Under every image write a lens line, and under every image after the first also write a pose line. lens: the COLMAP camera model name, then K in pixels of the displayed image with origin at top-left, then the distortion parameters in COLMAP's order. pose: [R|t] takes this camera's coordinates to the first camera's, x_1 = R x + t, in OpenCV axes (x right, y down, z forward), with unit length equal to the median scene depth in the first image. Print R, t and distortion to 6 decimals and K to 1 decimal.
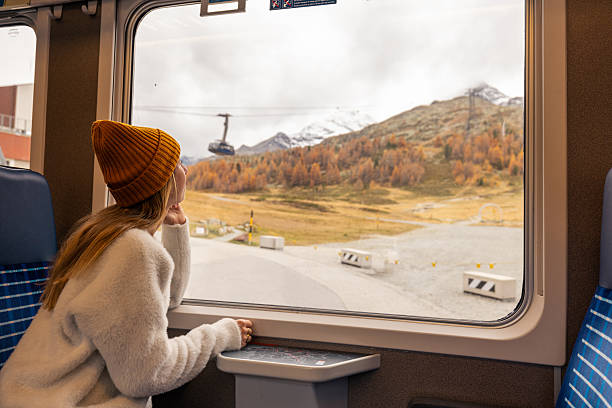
lens RADIAL K [[507.9, 0, 305.5], [0, 507.9, 192.3], [0, 0, 1]] dist [0.017016, -0.024235]
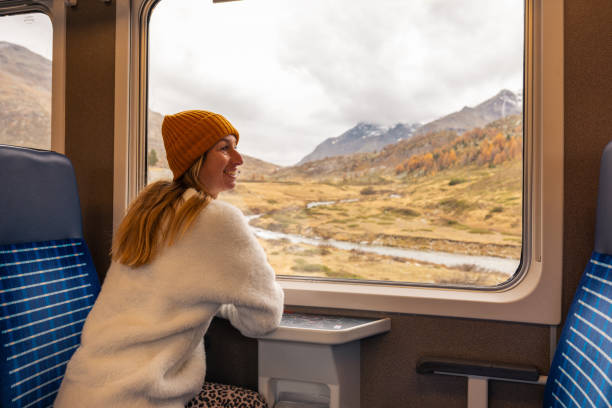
lens RADIAL K [[479.0, 0, 305.6], [0, 479.0, 193.3], [0, 0, 1]] dist [0.004085, -0.000274]
pose [[0.999561, -0.013537, 0.026351, -0.058882], [0.012419, 0.999034, 0.042147, 0.006495], [-0.026897, -0.041801, 0.998764, -0.005725]]
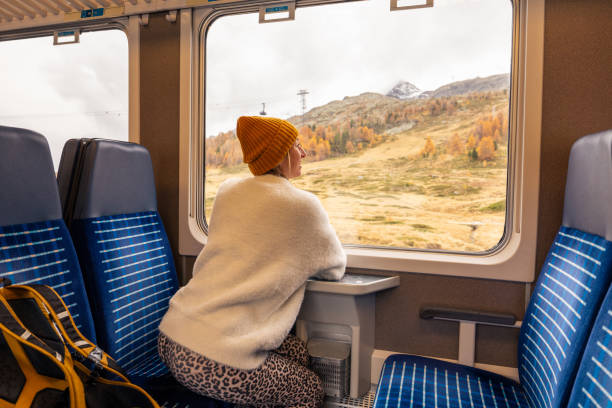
lens RADIAL K [[413.5, 0, 307.5], [0, 413.5, 190.6], [0, 0, 1]] dist [-0.003301, 0.000856]
pose [[0.999978, -0.006435, 0.001645, -0.106882], [0.006273, 0.996407, 0.084466, -0.010689], [-0.002182, -0.084453, 0.996425, -0.104497]]
